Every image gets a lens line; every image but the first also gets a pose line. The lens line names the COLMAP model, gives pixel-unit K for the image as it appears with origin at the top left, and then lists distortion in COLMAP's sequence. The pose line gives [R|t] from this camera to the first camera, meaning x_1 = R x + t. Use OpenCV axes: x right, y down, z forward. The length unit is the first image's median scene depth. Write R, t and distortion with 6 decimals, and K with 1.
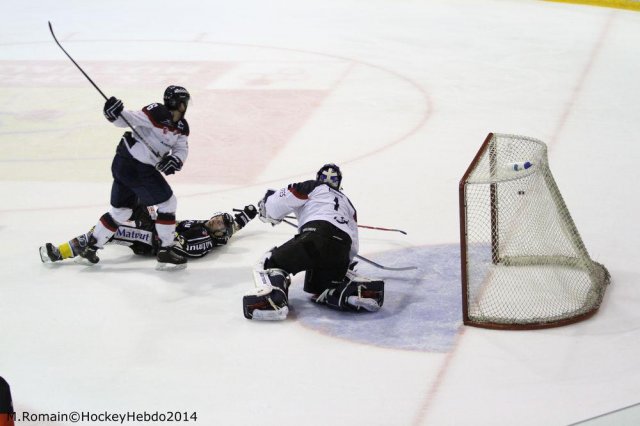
lens RADIAL K [[4406.6, 0, 320.0], [0, 4406.6, 213.0], [0, 0, 1]] dist [0.459958, 30.066139]
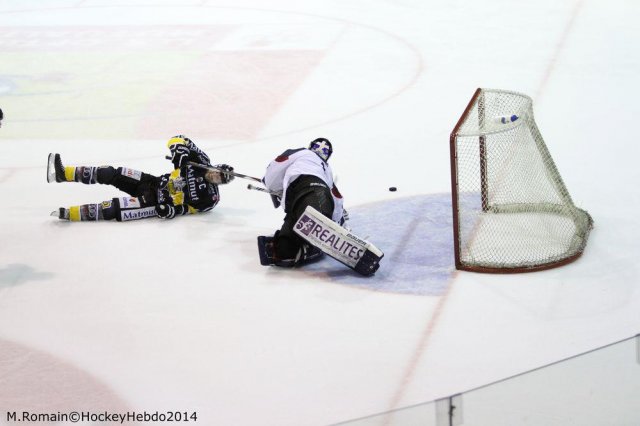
lens RADIAL K [[4749.9, 0, 320.0], [0, 4749.9, 213.0], [0, 0, 1]] dist [0.626322, -2.729693]
pose [[0.999886, -0.014461, 0.004320, -0.004863], [0.014432, 0.999874, 0.006586, 0.003785], [-0.004414, -0.006523, 0.999969, -0.143211]]
